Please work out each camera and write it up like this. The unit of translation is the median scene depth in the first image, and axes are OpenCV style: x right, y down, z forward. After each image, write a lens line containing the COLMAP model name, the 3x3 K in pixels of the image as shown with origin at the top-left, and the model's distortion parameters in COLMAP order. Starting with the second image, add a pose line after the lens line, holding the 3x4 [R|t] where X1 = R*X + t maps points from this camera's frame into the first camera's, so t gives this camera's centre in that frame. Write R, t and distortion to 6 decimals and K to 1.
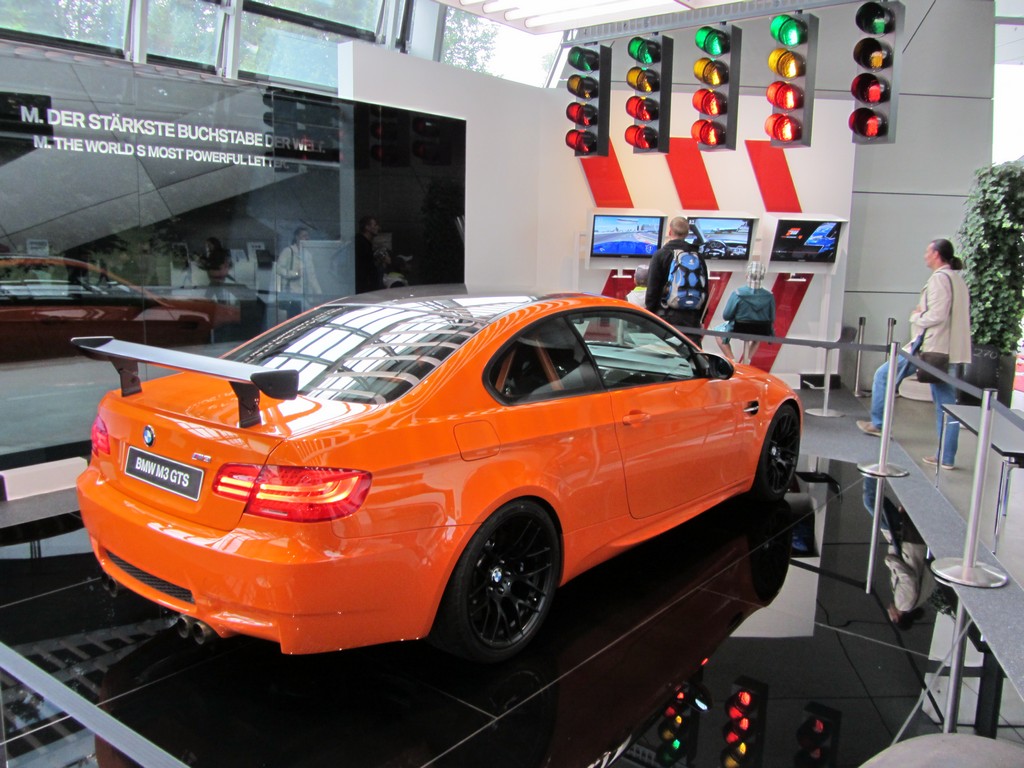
lens RADIAL K [[856.1, 0, 512.2], [0, 856.1, 385.2], [0, 0, 1]] dist [0.015292, 0.006099]
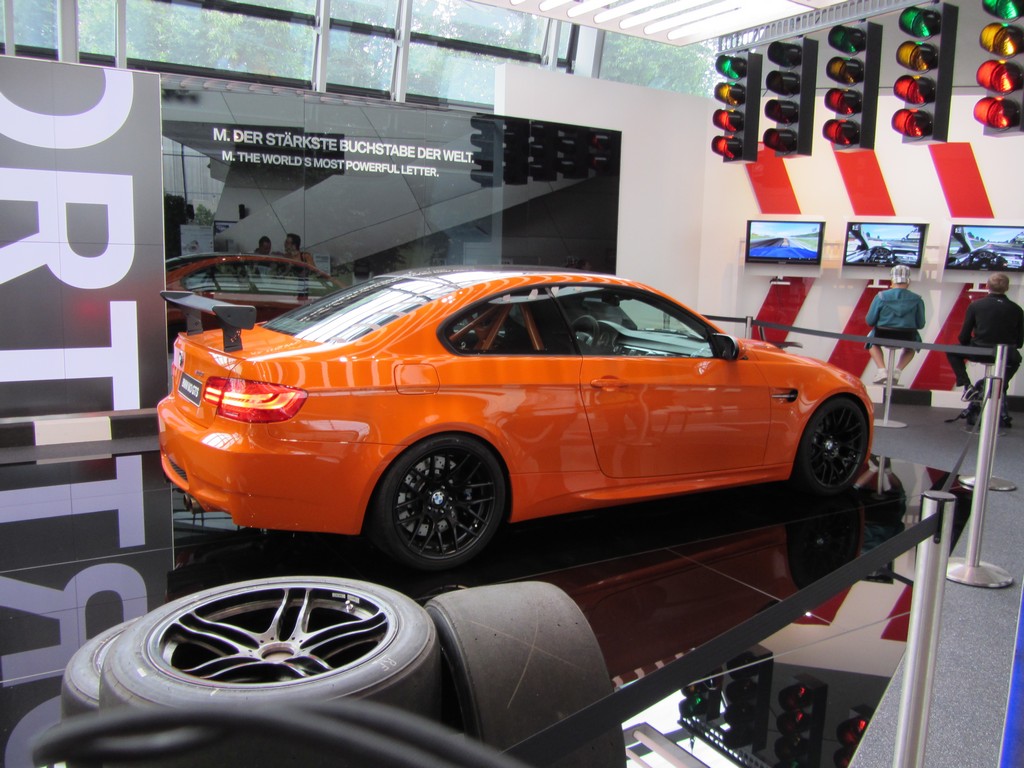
lens RADIAL K [[856.1, 0, 511.3], [0, 856.1, 384.0], [0, 0, 1]] dist [0.015292, 0.006099]
pose [[0.947751, 0.055900, -0.314076, 0.221674], [-0.065375, 0.997666, -0.019709, 0.041844], [0.312241, 0.039212, 0.949193, -0.044124]]
